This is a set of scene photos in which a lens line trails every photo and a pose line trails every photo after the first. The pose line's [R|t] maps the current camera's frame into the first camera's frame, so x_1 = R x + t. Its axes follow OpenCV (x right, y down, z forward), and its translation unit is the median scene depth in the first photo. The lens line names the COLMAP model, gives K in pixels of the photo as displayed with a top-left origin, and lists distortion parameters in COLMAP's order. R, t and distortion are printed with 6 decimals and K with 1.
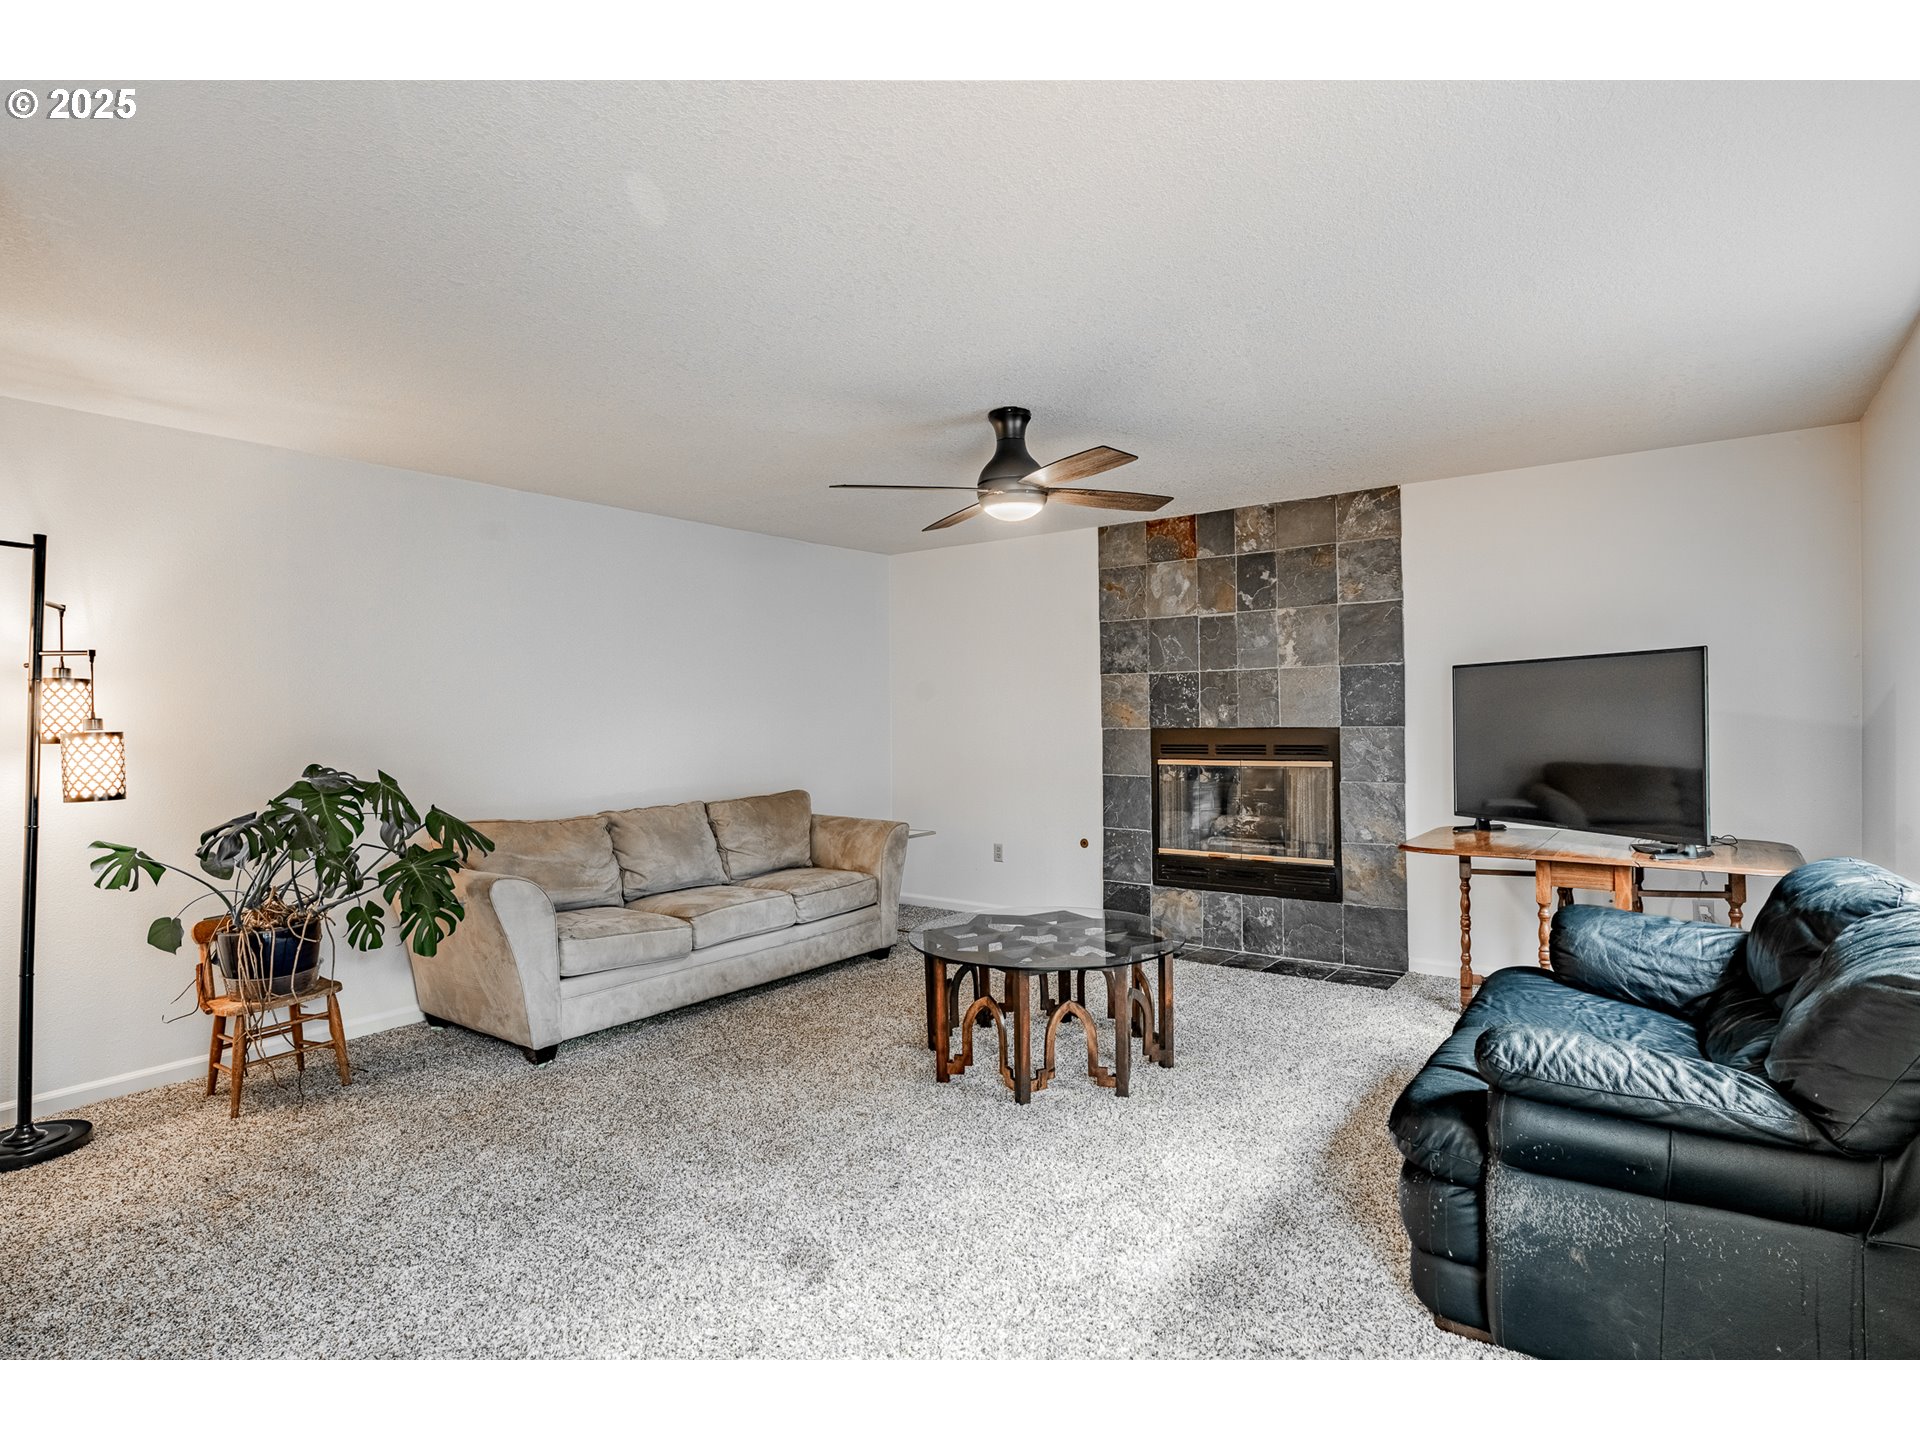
lens RADIAL K [[945.6, 0, 980.7], [0, 945.6, 719.0], [0, 0, 1]] dist [-0.005590, 0.002100]
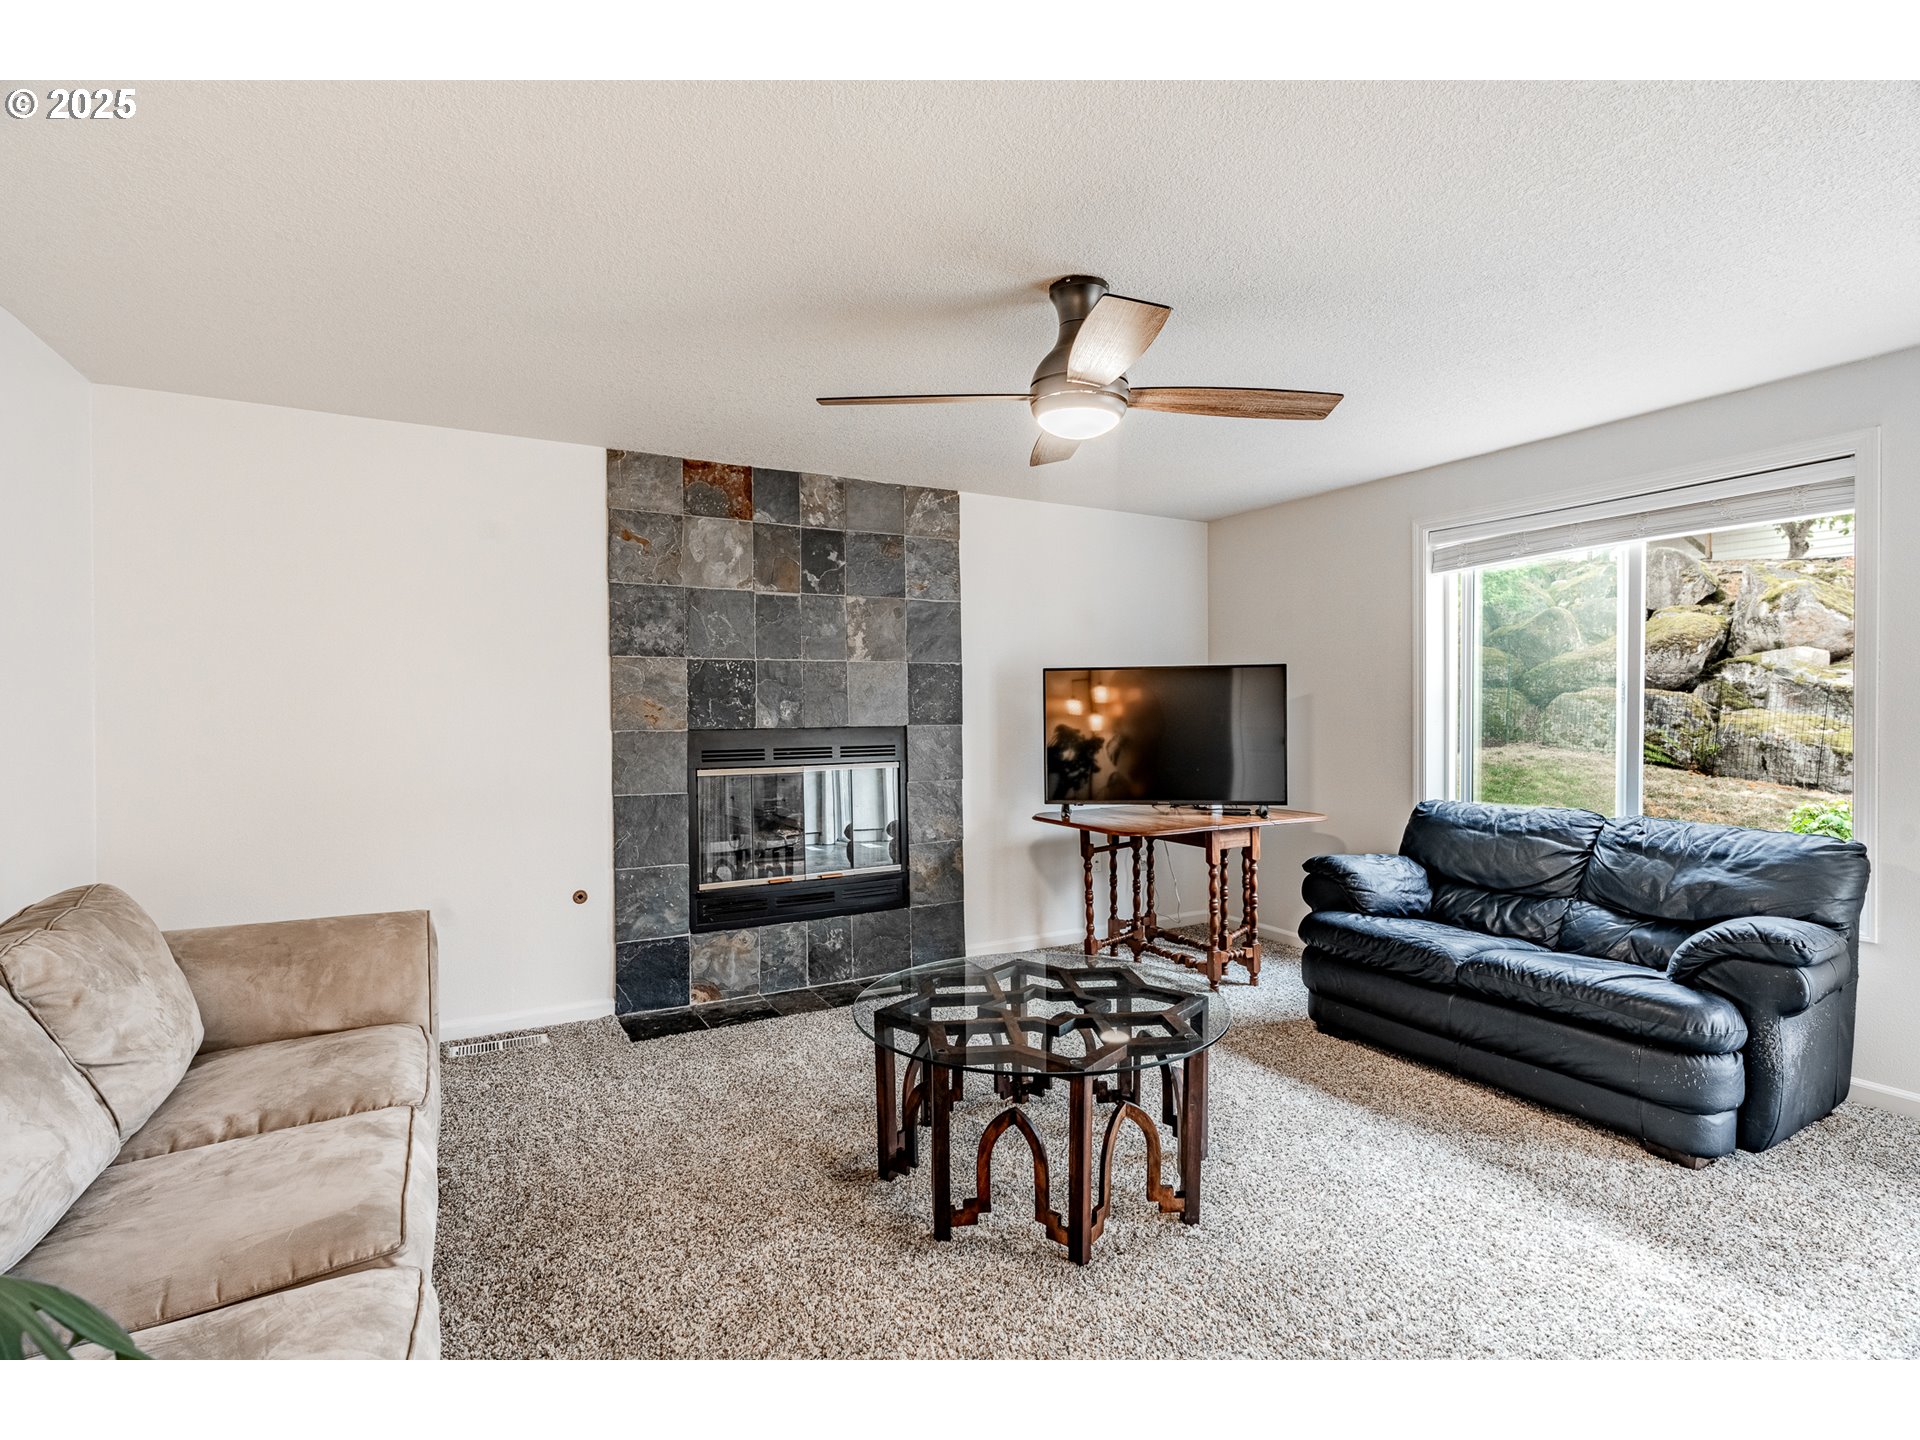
lens RADIAL K [[908.1, 0, 943.9], [0, 908.1, 719.9], [0, 0, 1]] dist [-0.004267, 0.000789]
pose [[0.444349, 0.000677, 0.895853, -0.421286], [0.005351, 0.999980, -0.003410, 0.005709], [-0.895838, 0.006309, 0.444336, 0.530231]]
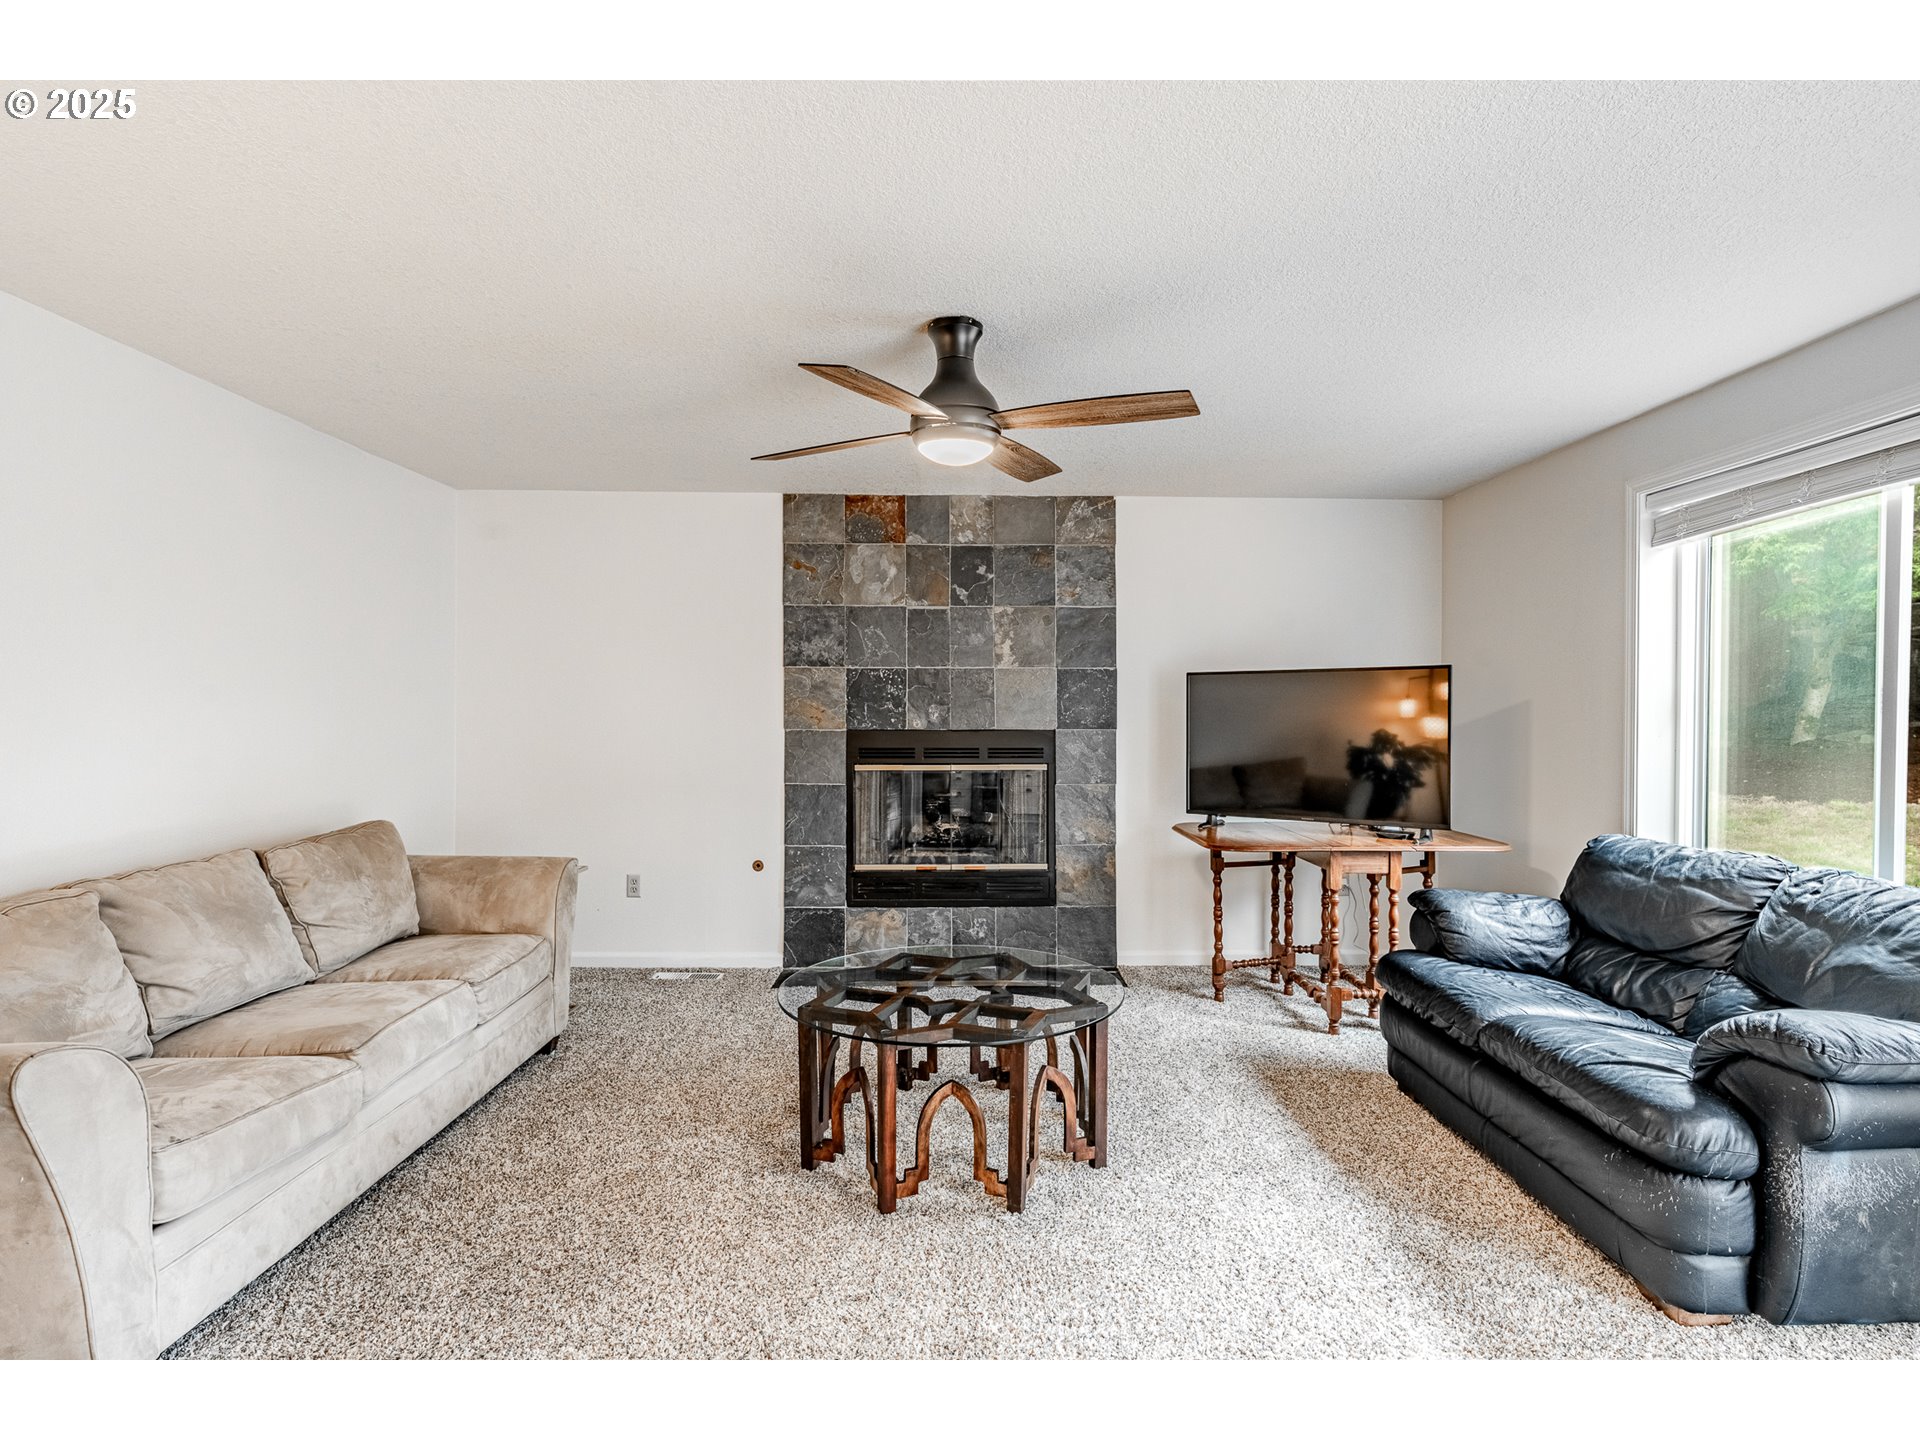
lens RADIAL K [[945.6, 0, 980.7], [0, 945.6, 719.0], [0, 0, 1]] dist [-0.005590, 0.002100]
pose [[0.803172, 0.011846, 0.595629, -0.267722], [-0.010856, 0.999927, -0.005248, 0.003298], [-0.595648, -0.002251, 0.803243, 0.235262]]
